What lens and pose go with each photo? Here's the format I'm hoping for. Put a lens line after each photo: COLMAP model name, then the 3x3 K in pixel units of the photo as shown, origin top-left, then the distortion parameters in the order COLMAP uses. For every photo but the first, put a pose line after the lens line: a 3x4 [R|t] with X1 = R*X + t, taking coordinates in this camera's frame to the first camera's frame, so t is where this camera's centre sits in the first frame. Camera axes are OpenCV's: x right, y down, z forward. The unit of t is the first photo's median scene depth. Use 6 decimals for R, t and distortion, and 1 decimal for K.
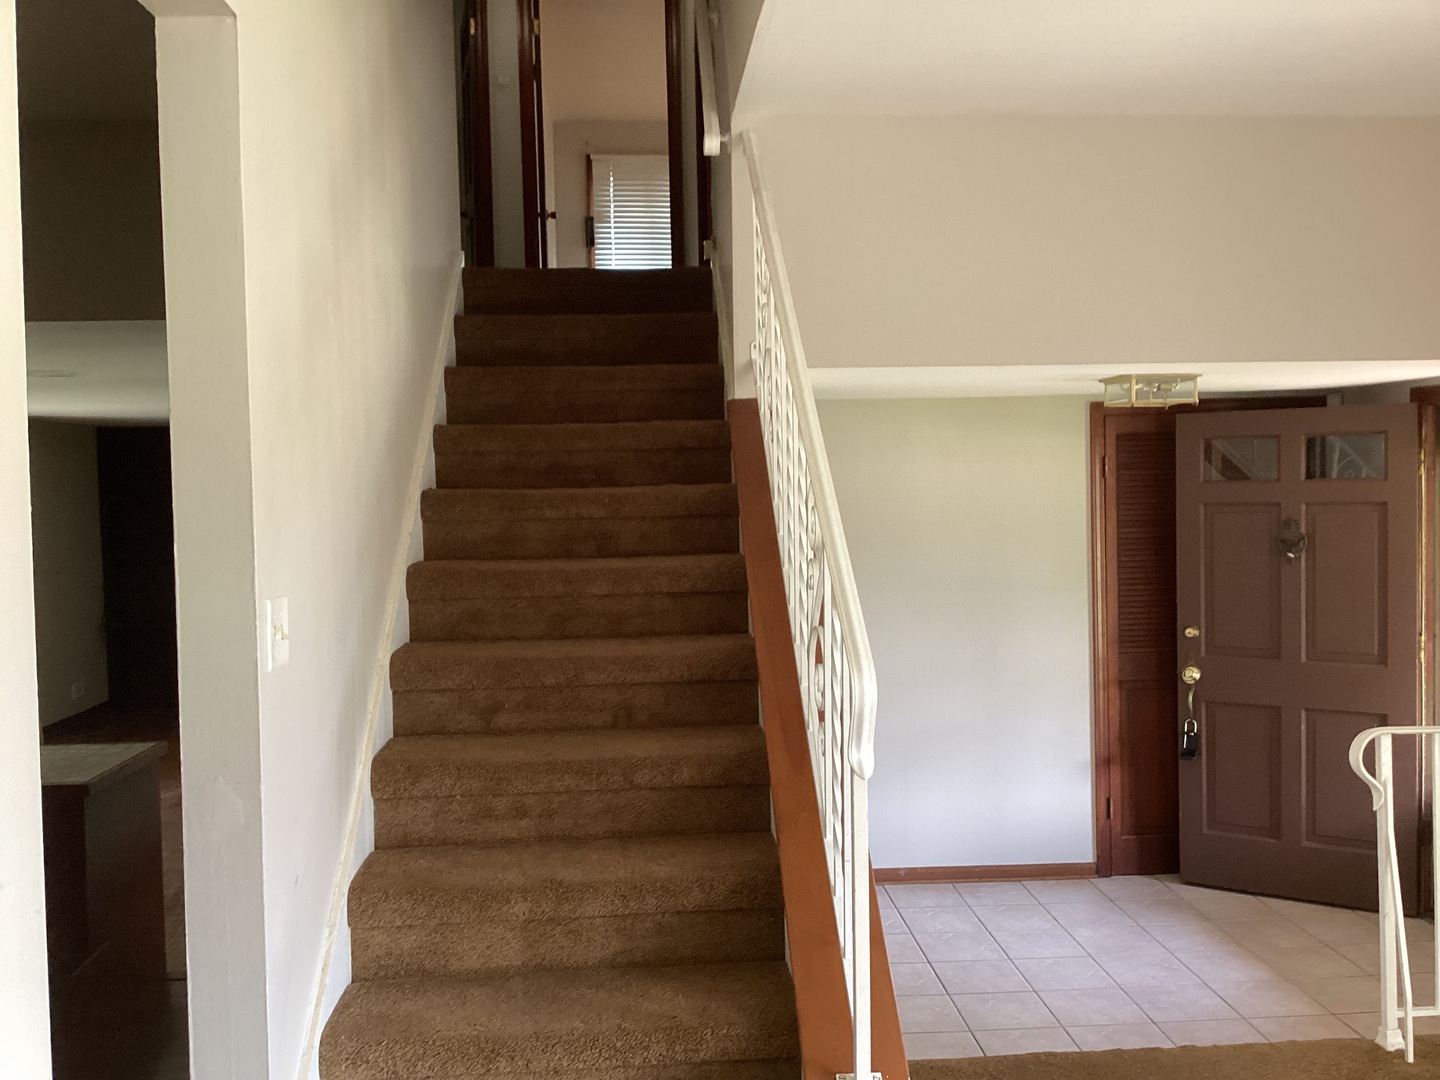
lens RADIAL K [[1322.9, 0, 721.5], [0, 1322.9, 545.2], [0, 0, 1]] dist [0.051897, 0.000000]
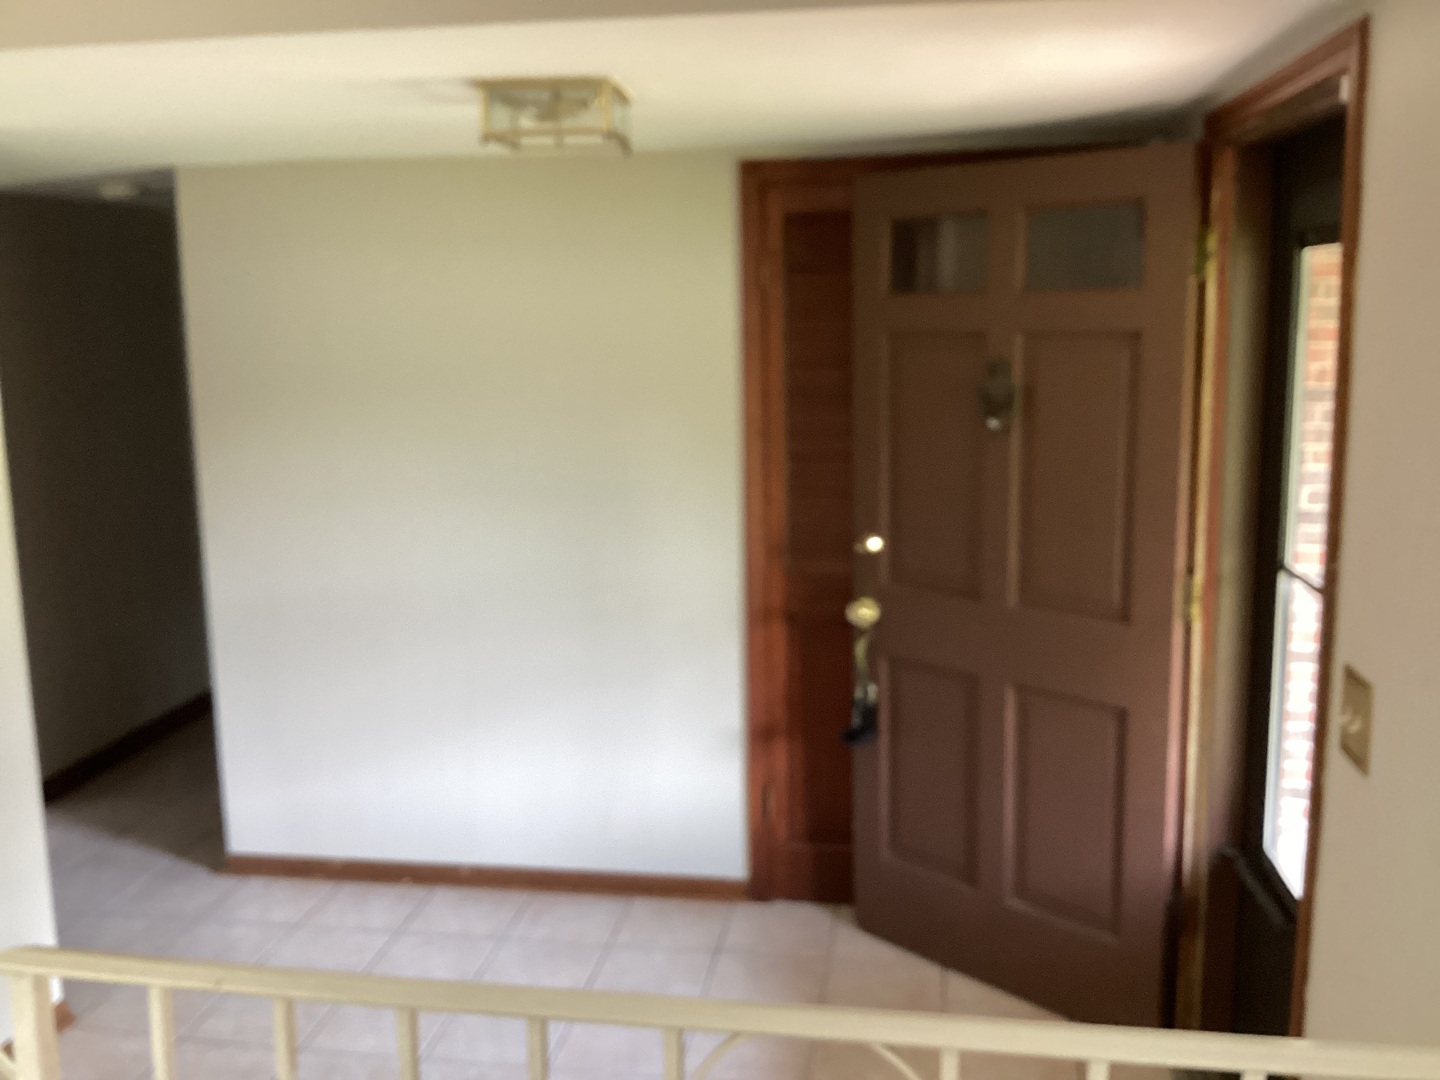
lens RADIAL K [[1322.9, 0, 720.6], [0, 1322.9, 531.5], [0, 0, 1]] dist [0.051897, 0.000000]
pose [[0.973668, 0.043510, -0.223780, 0.420456], [-0.014949, 0.991691, 0.127775, -0.017136], [0.227481, -0.121065, 0.966228, 0.395111]]
